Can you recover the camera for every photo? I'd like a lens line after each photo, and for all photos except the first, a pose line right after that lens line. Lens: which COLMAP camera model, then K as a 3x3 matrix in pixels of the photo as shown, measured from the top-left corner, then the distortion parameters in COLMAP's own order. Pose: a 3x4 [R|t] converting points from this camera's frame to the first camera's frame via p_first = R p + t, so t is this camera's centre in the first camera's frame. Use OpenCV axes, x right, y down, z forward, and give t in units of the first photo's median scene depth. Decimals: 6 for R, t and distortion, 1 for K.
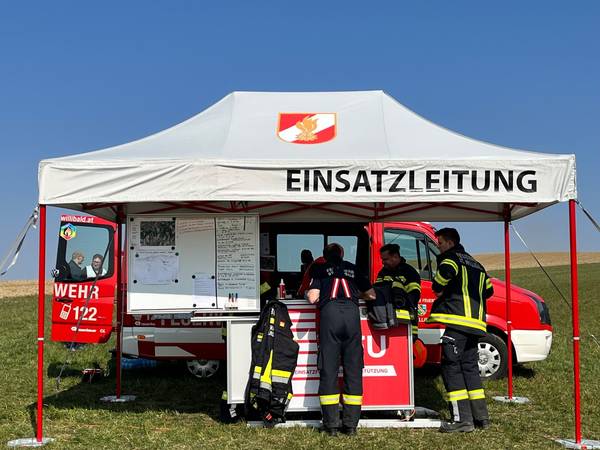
lens RADIAL K [[975.4, 0, 296.6], [0, 975.4, 225.3], [0, 0, 1]] dist [0.077927, 0.000000]
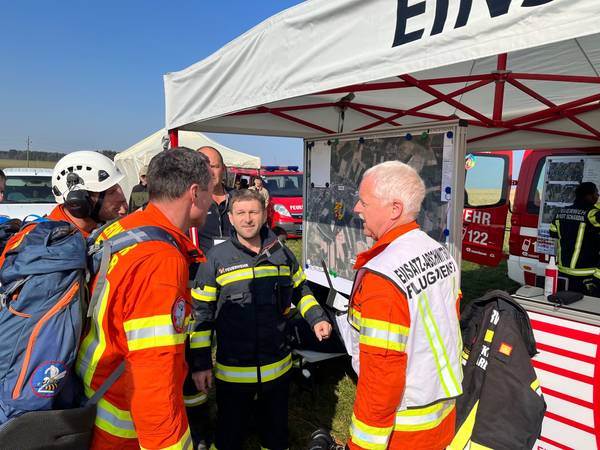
lens RADIAL K [[447.9, 0, 299.7], [0, 447.9, 223.3], [0, 0, 1]] dist [0.001009, 0.002466]
pose [[0.576626, 0.097289, -0.811195, 0.082093], [0.020245, 0.990878, 0.133230, 0.005093], [0.816757, -0.093247, 0.569396, 0.636584]]
